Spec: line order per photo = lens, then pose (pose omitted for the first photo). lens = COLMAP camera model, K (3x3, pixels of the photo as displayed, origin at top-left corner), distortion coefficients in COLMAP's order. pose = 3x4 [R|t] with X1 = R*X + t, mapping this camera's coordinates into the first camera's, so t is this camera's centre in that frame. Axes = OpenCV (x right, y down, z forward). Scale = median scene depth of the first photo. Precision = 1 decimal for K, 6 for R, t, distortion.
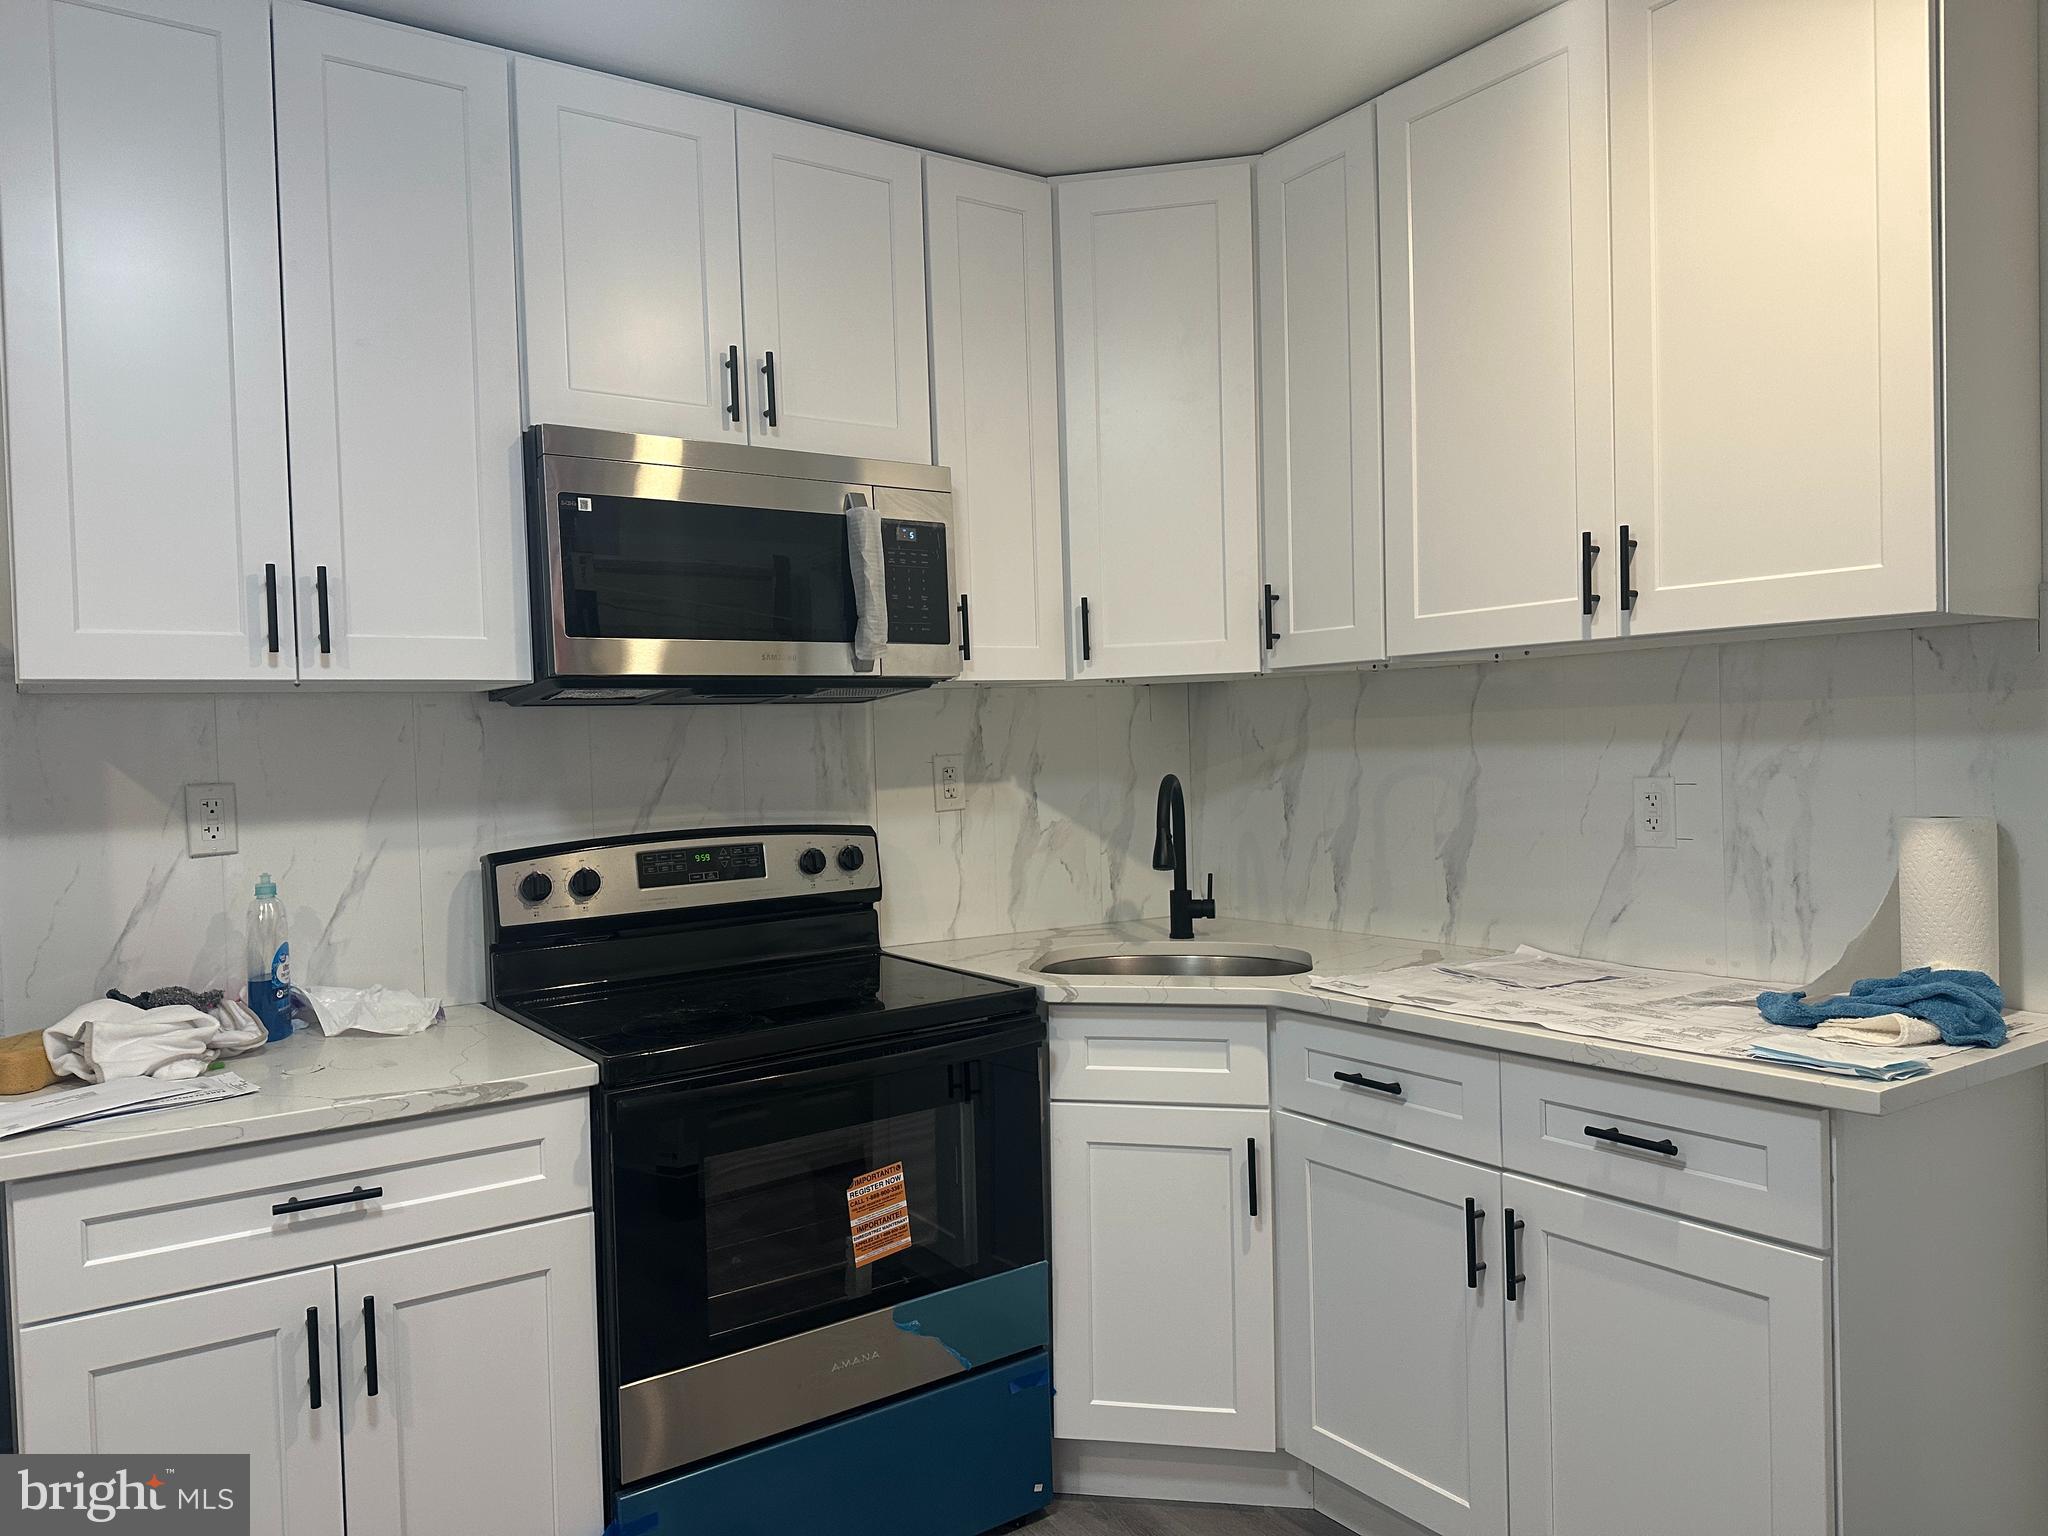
lens RADIAL K [[1425.2, 0, 1010.6], [0, 1425.2, 767.4], [0, 0, 1]] dist [0.012466, -0.029867]
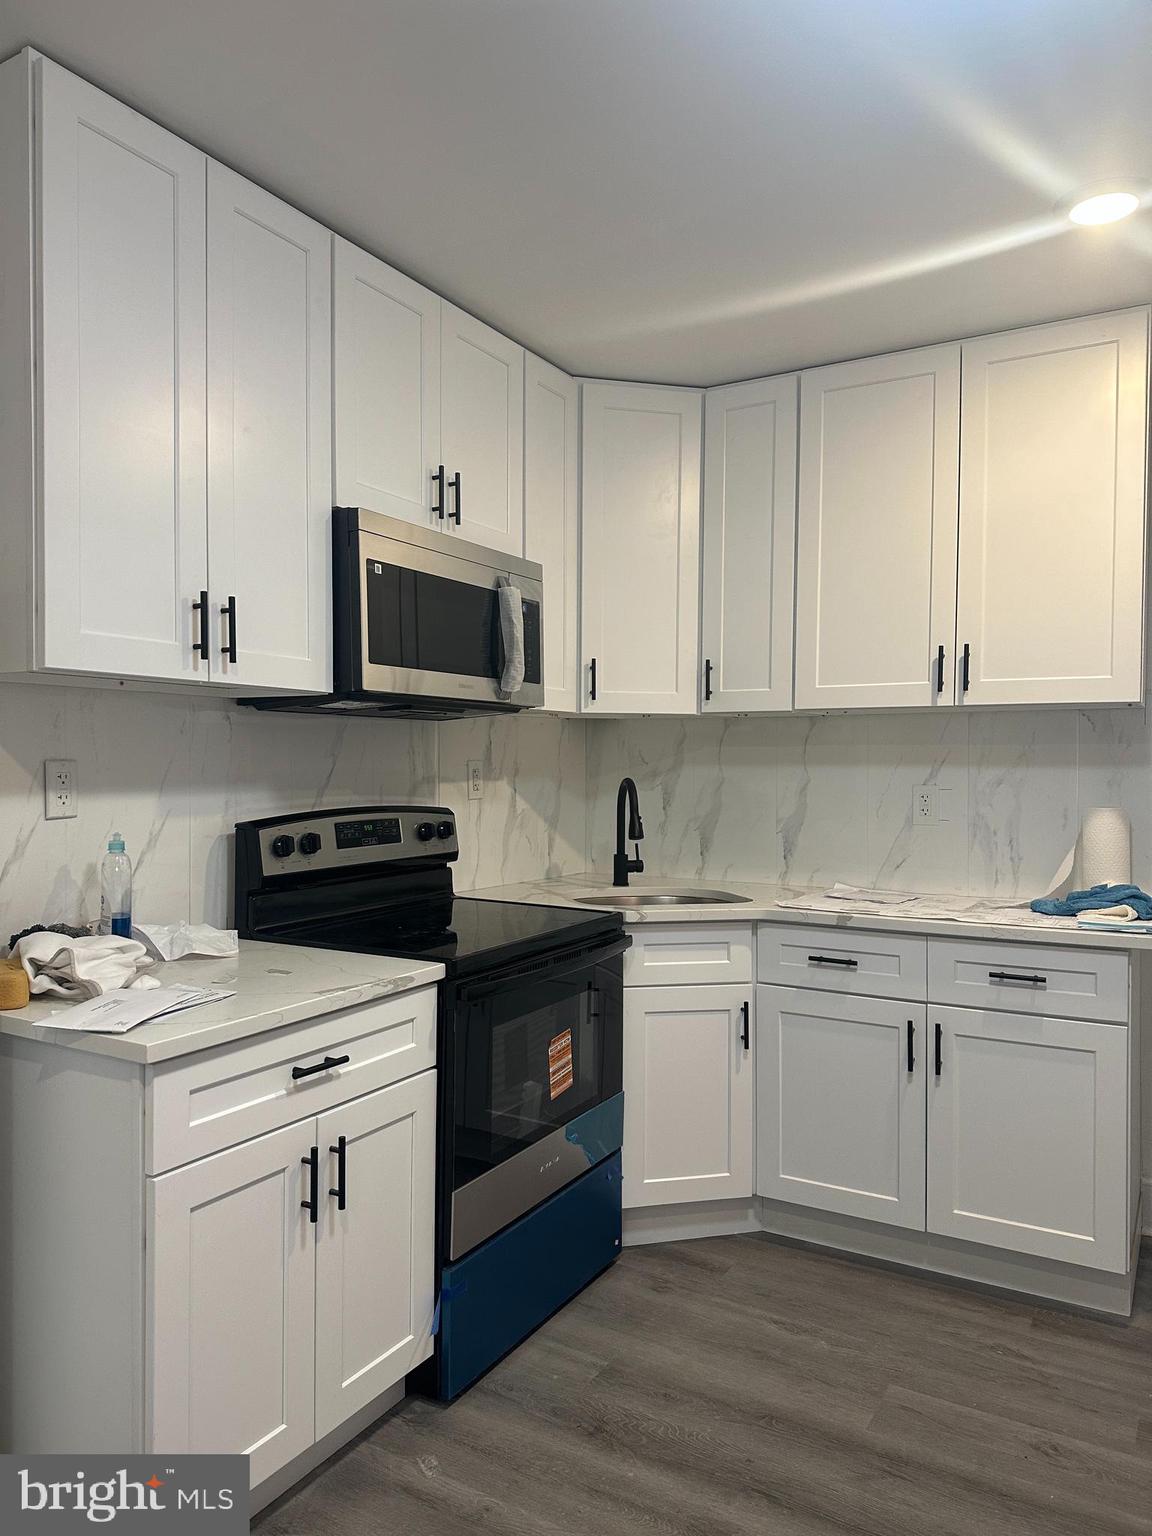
lens RADIAL K [[1068.9, 0, 575.0], [0, 1068.9, 769.1], [0, 0, 1]] dist [0.012466, -0.029867]
pose [[0.909973, 0.030914, 0.413513, -0.513466], [-0.024808, 0.999490, -0.020130, 0.025328], [-0.413924, 0.008059, 0.910276, -0.024246]]
